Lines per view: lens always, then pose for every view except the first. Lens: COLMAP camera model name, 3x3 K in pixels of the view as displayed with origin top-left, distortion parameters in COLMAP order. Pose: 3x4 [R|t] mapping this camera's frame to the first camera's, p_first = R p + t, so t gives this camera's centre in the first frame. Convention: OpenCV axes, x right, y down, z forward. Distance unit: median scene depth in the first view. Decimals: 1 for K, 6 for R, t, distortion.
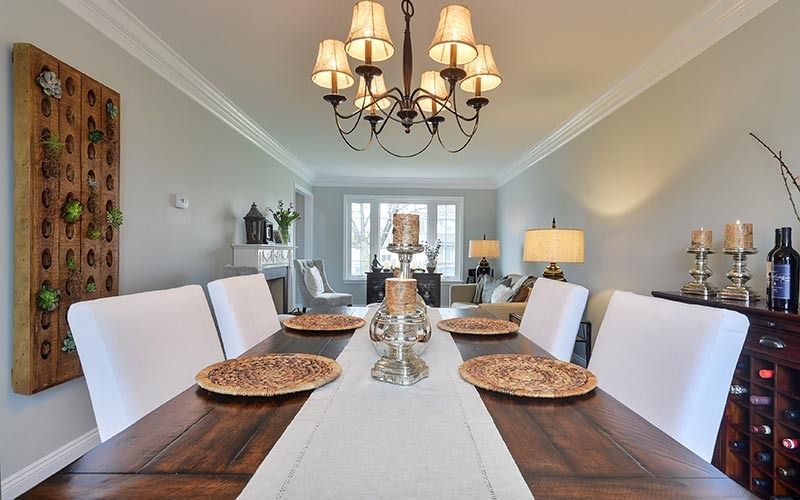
lens RADIAL K [[410.8, 0, 410.3], [0, 410.8, 241.1], [0, 0, 1]] dist [-0.020988, -0.000897]
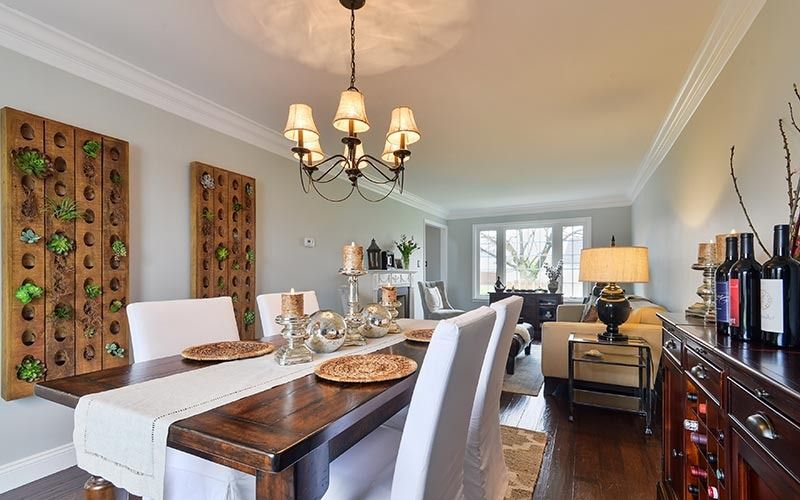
lens RADIAL K [[363.9, 0, 400.0], [0, 363.9, 250.0], [0, 0, 1]] dist [-0.001008, -0.000308]
pose [[0.878339, -0.049741, -0.475443, 0.505972], [0.029846, 0.998338, -0.049309, 0.007457], [0.477105, 0.029120, 0.878364, 0.018320]]
